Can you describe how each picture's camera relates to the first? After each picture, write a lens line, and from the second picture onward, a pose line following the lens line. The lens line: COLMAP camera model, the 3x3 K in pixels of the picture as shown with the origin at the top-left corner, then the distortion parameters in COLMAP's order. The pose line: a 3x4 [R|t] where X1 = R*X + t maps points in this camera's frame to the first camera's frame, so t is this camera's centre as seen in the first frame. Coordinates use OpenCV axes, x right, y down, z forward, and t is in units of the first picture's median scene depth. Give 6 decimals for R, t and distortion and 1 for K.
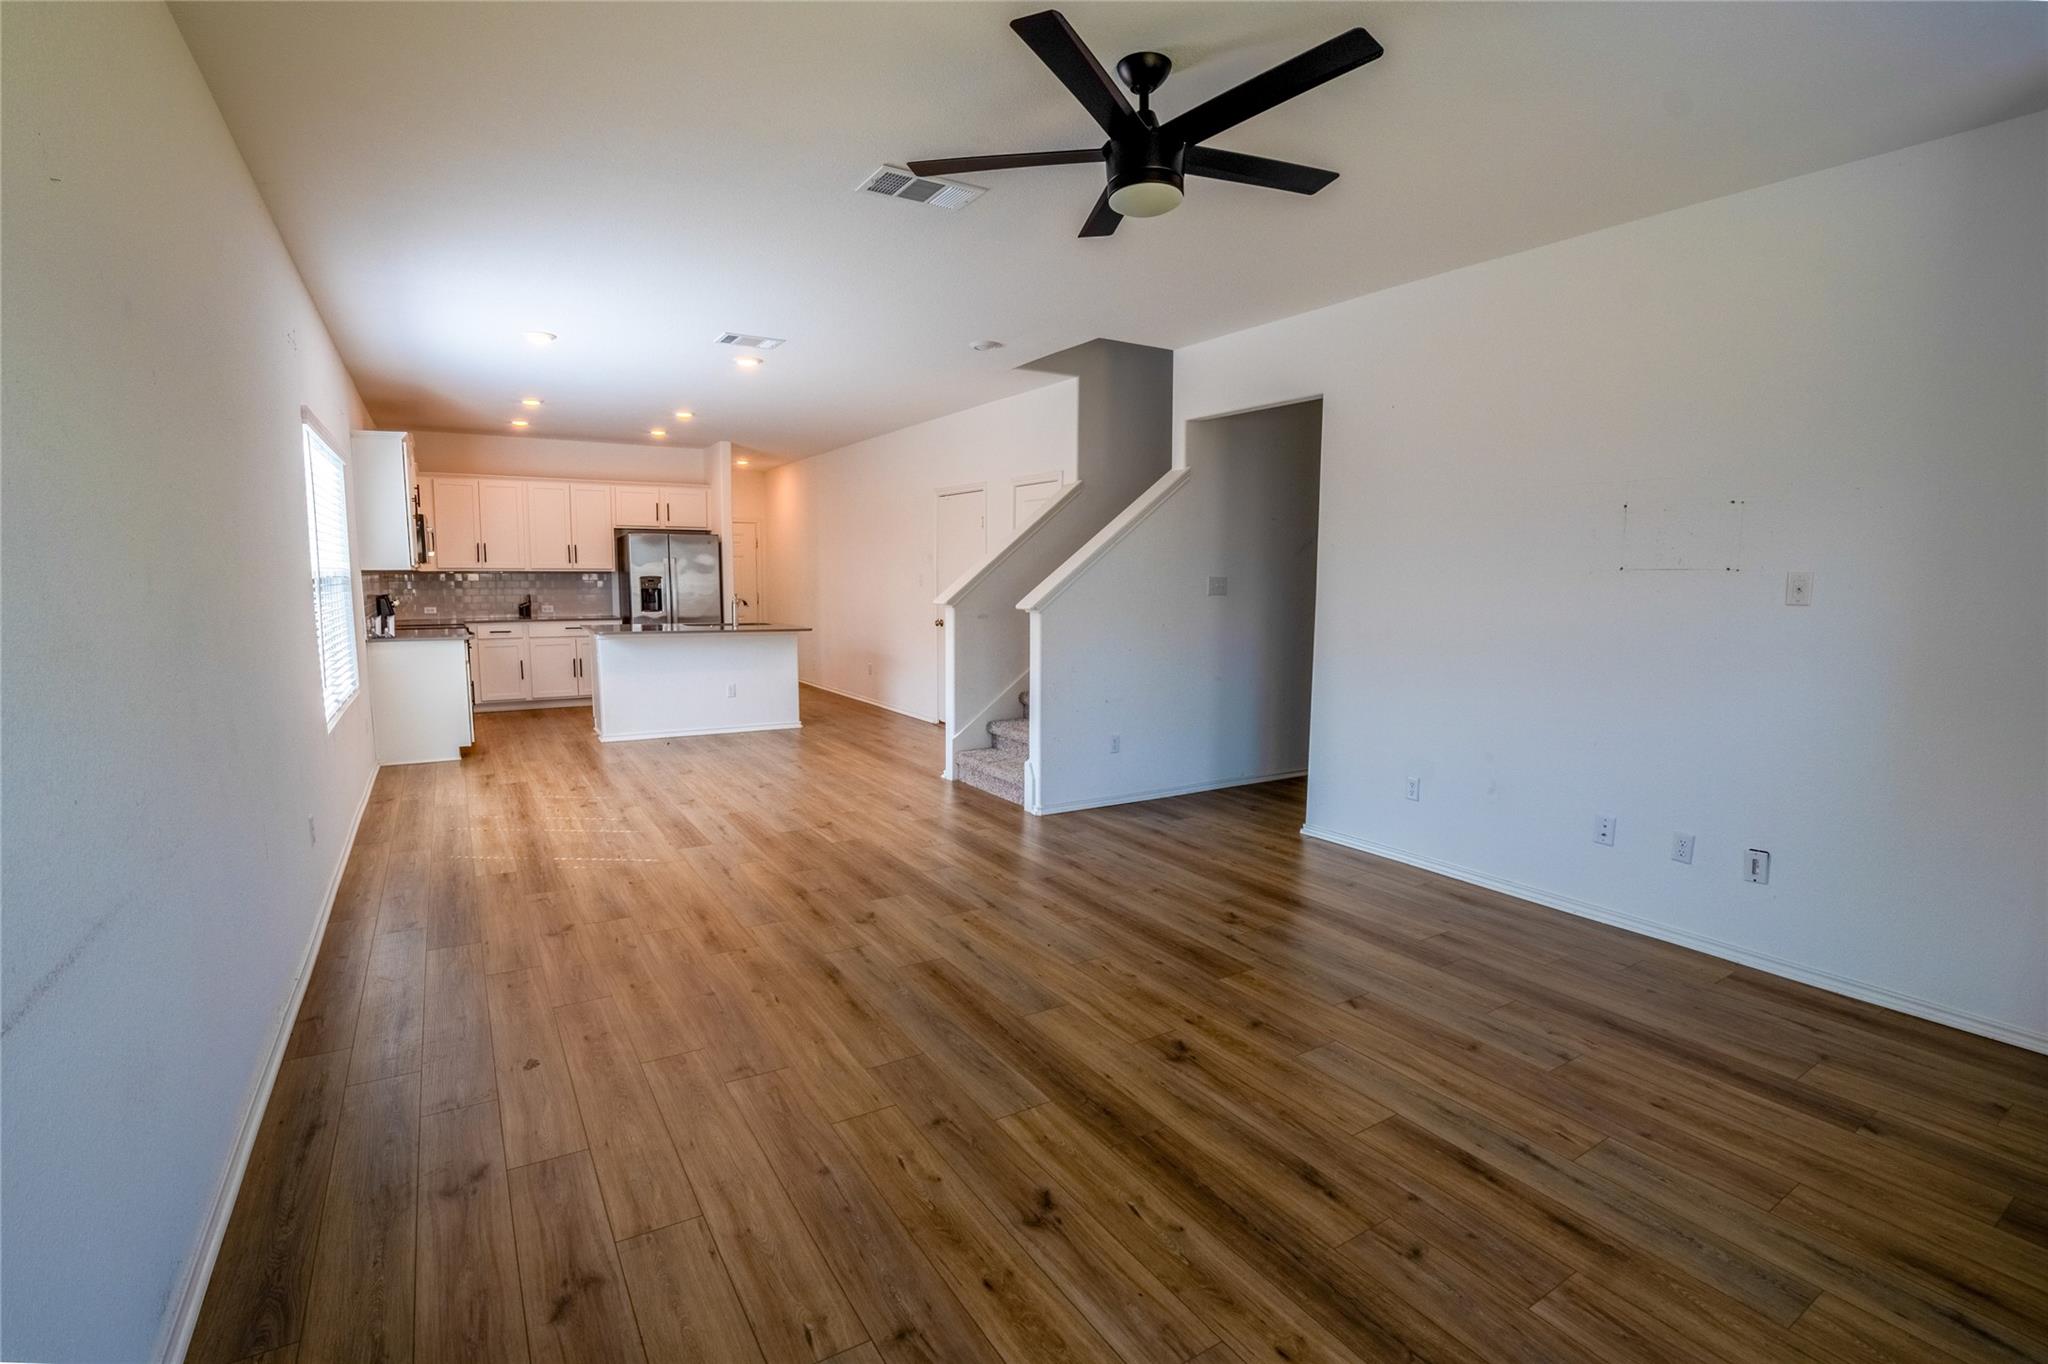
lens RADIAL K [[963.8, 0, 1030.6], [0, 963.8, 685.0], [0, 0, 1]] dist [-0.068648, 0.015704]
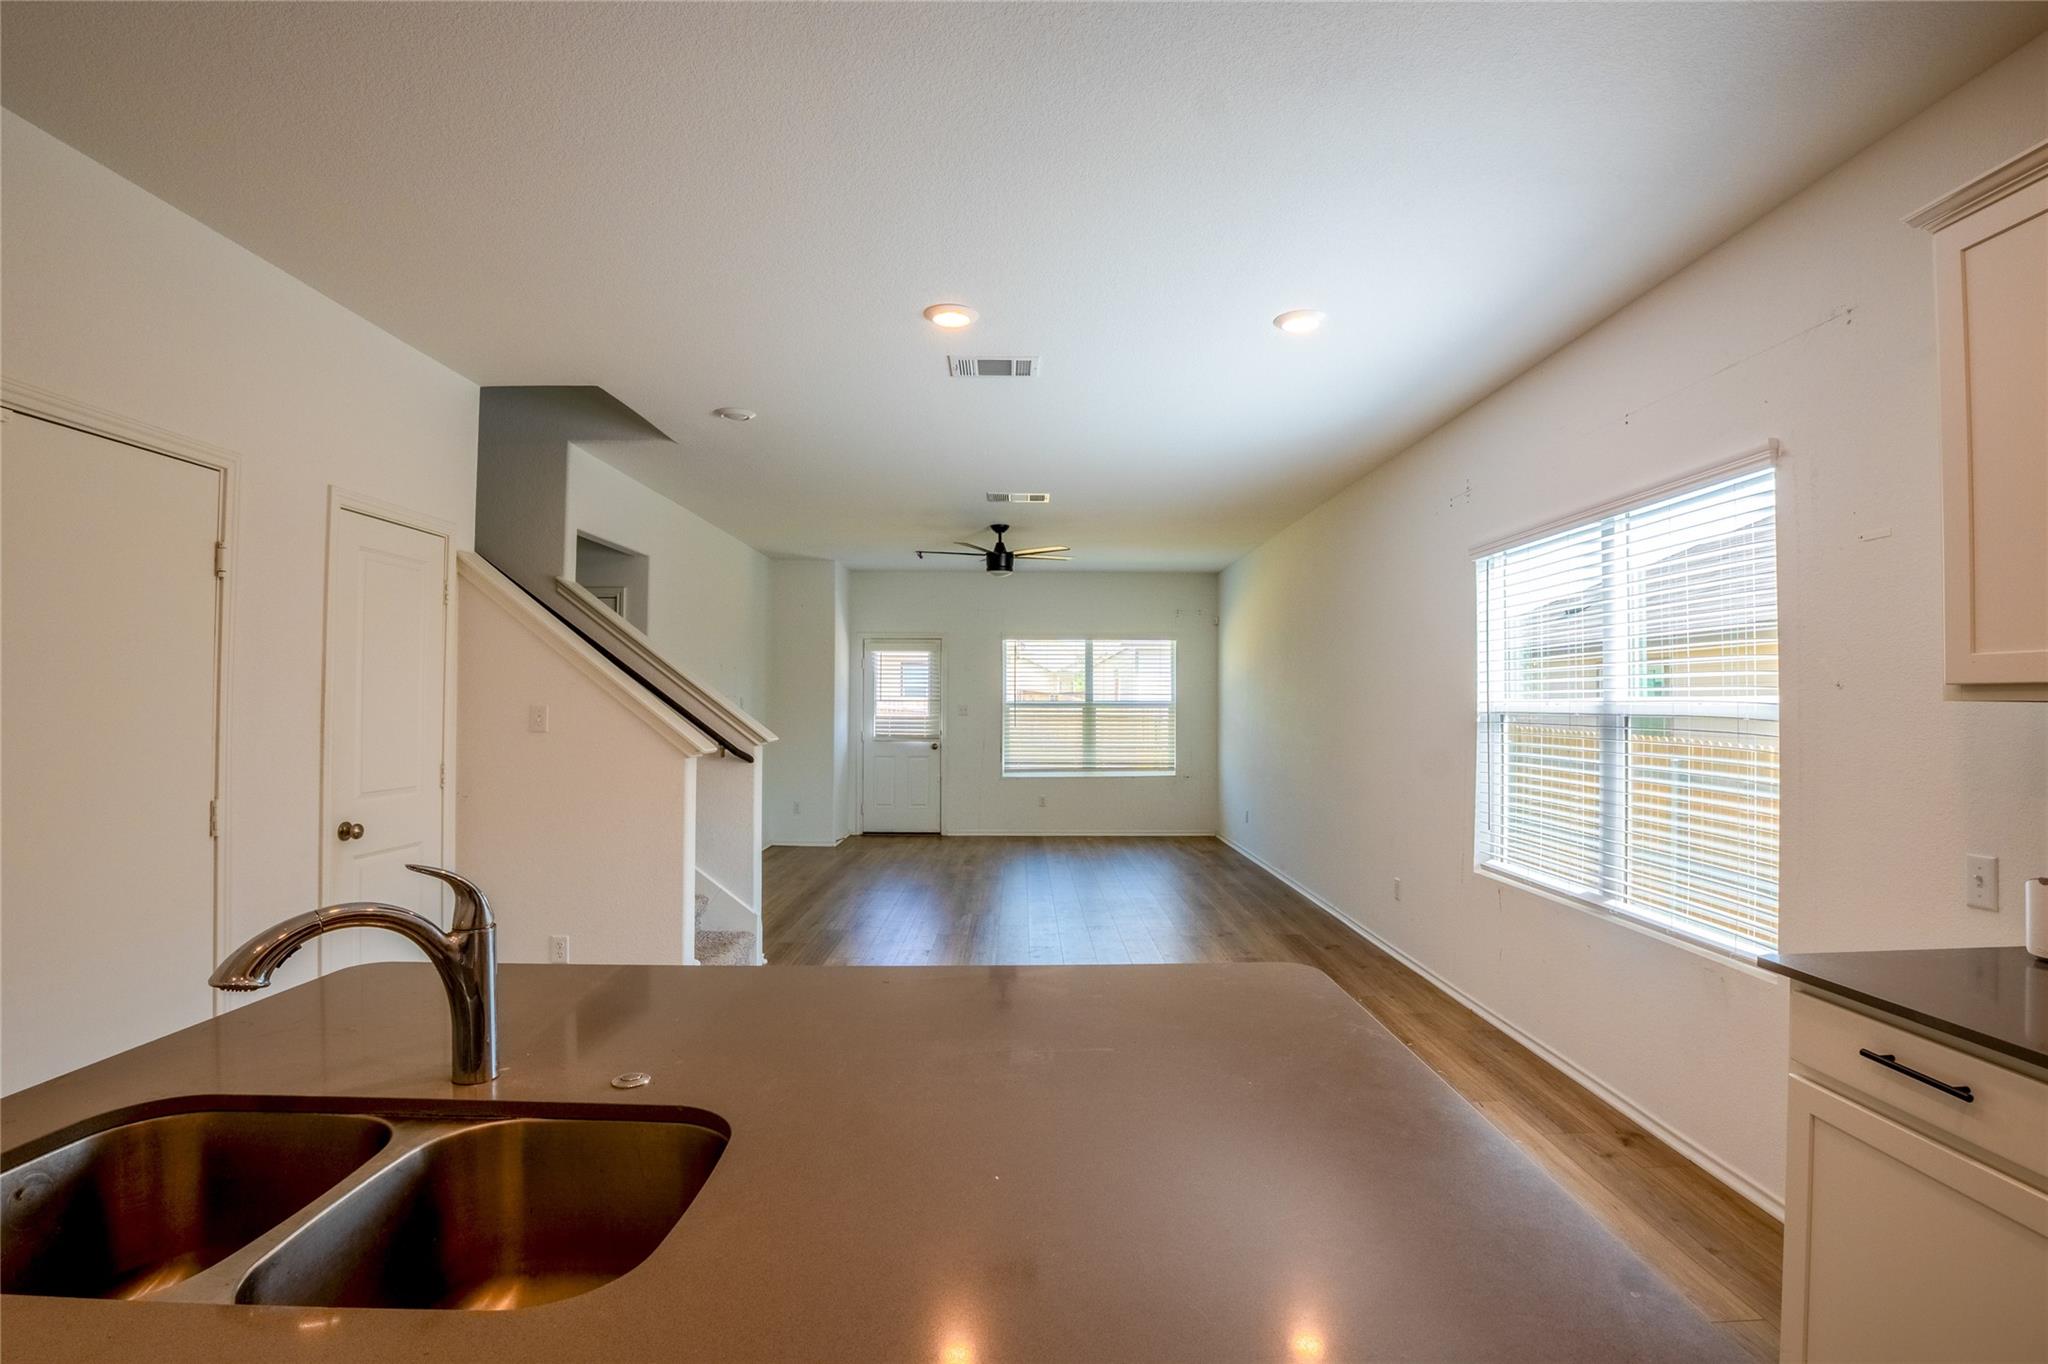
lens RADIAL K [[968.5, 0, 1024.0], [0, 968.5, 682.0], [0, 0, 1]] dist [-0.065174, 0.012556]
pose [[-0.850755, -0.000649, 0.525563, -0.729189], [0.049843, 0.995392, 0.081912, -0.206721], [-0.523194, 0.095882, -0.846802, 1.721760]]
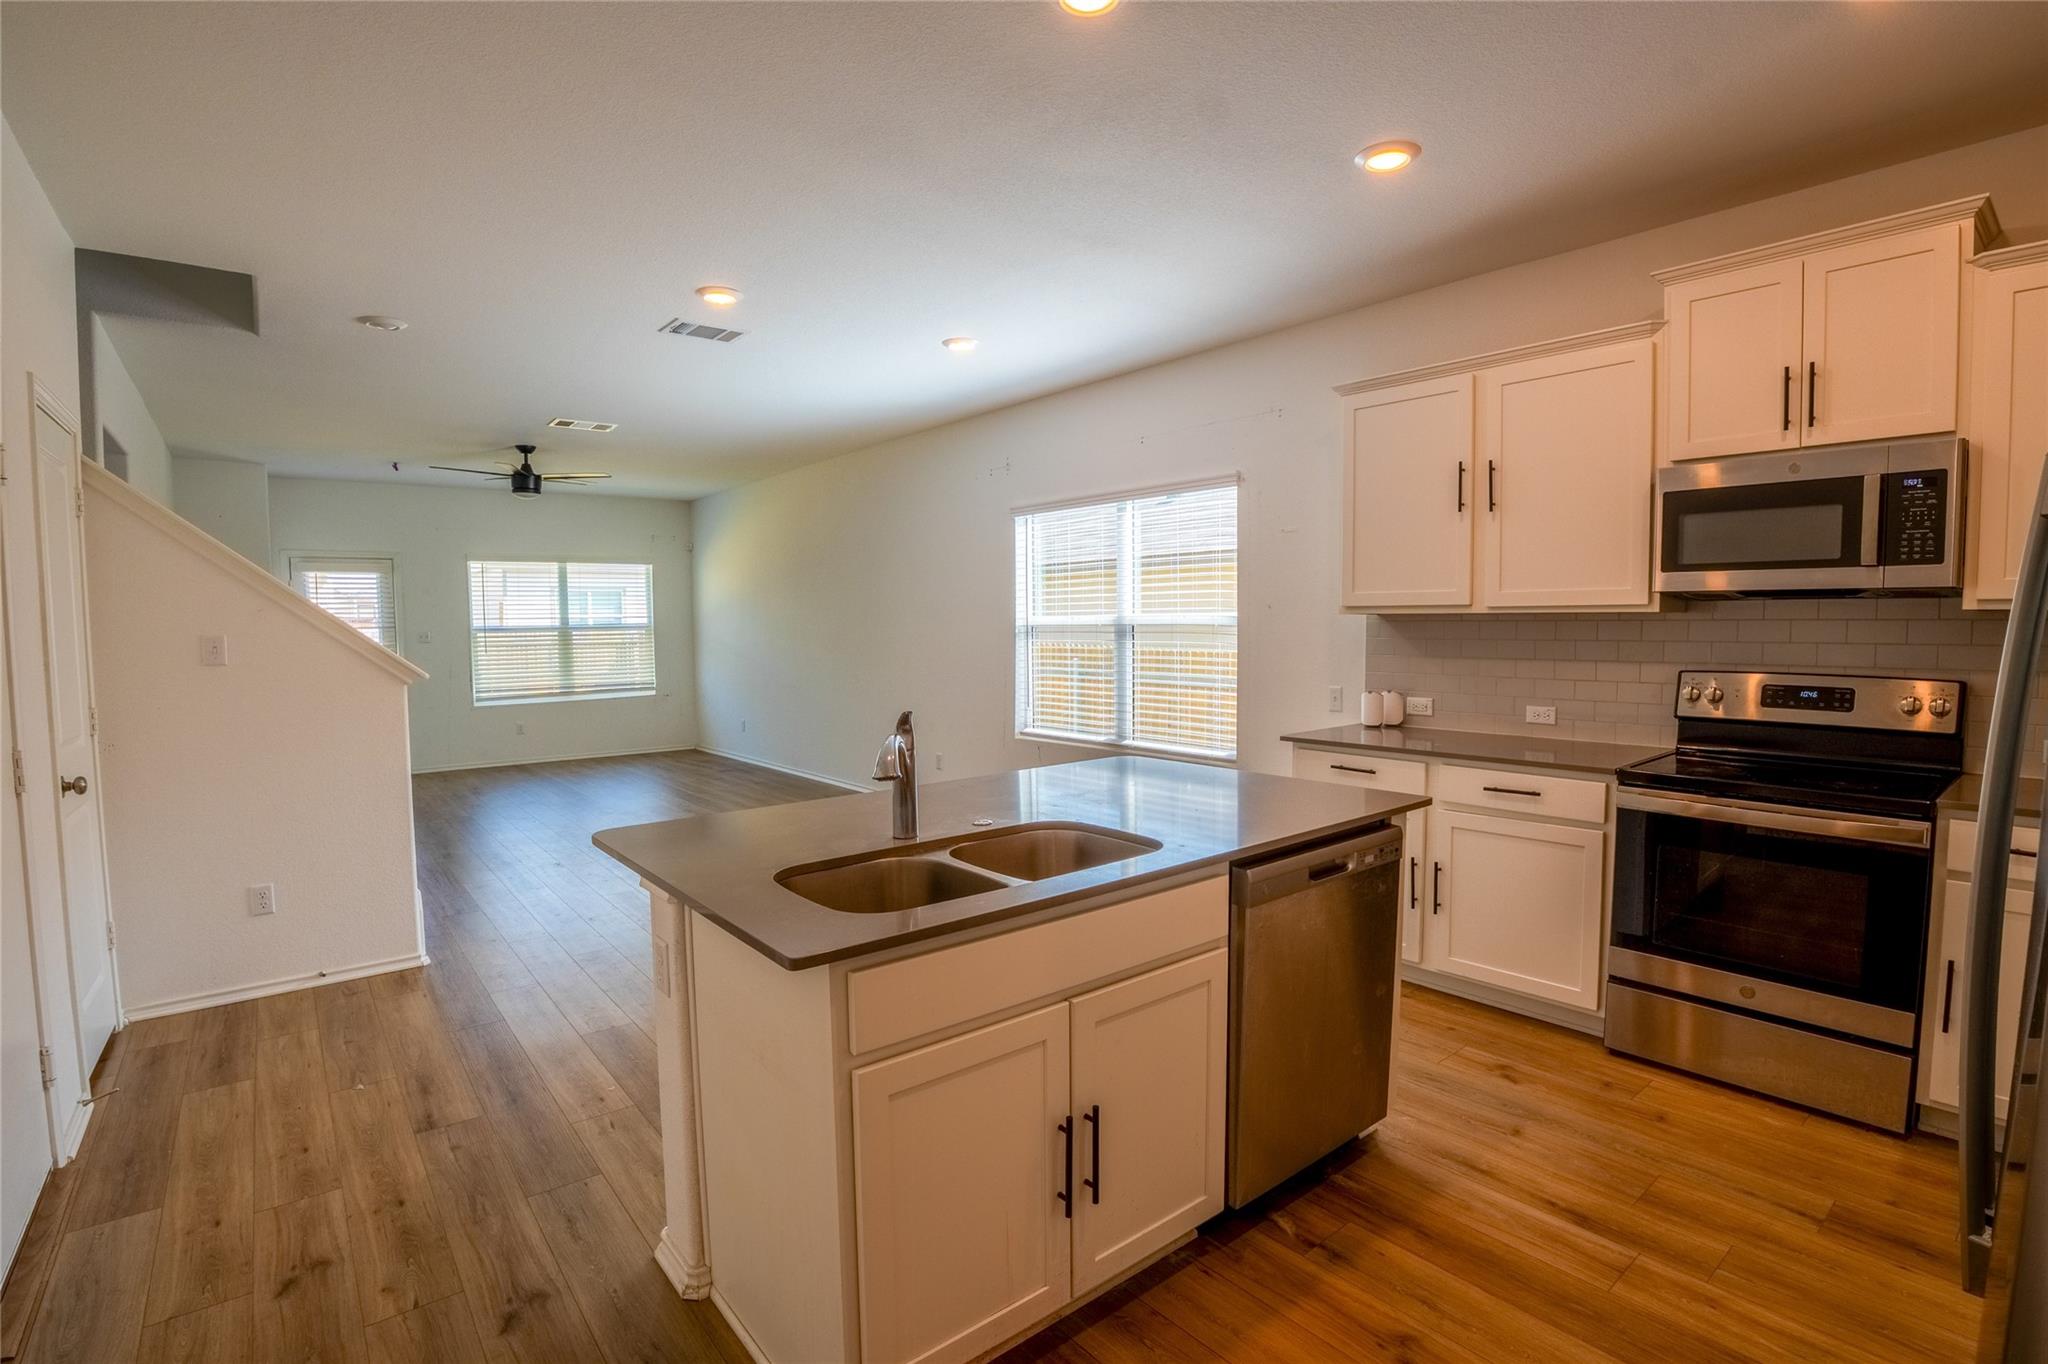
lens RADIAL K [[968.5, 0, 1024.0], [0, 968.5, 682.0], [0, 0, 1]] dist [-0.065174, 0.012556]
pose [[-0.992836, 0.009689, -0.119089, -0.496953], [-0.011411, 0.984462, 0.175225, -0.234344], [0.118936, 0.175328, -0.977299, 1.996655]]
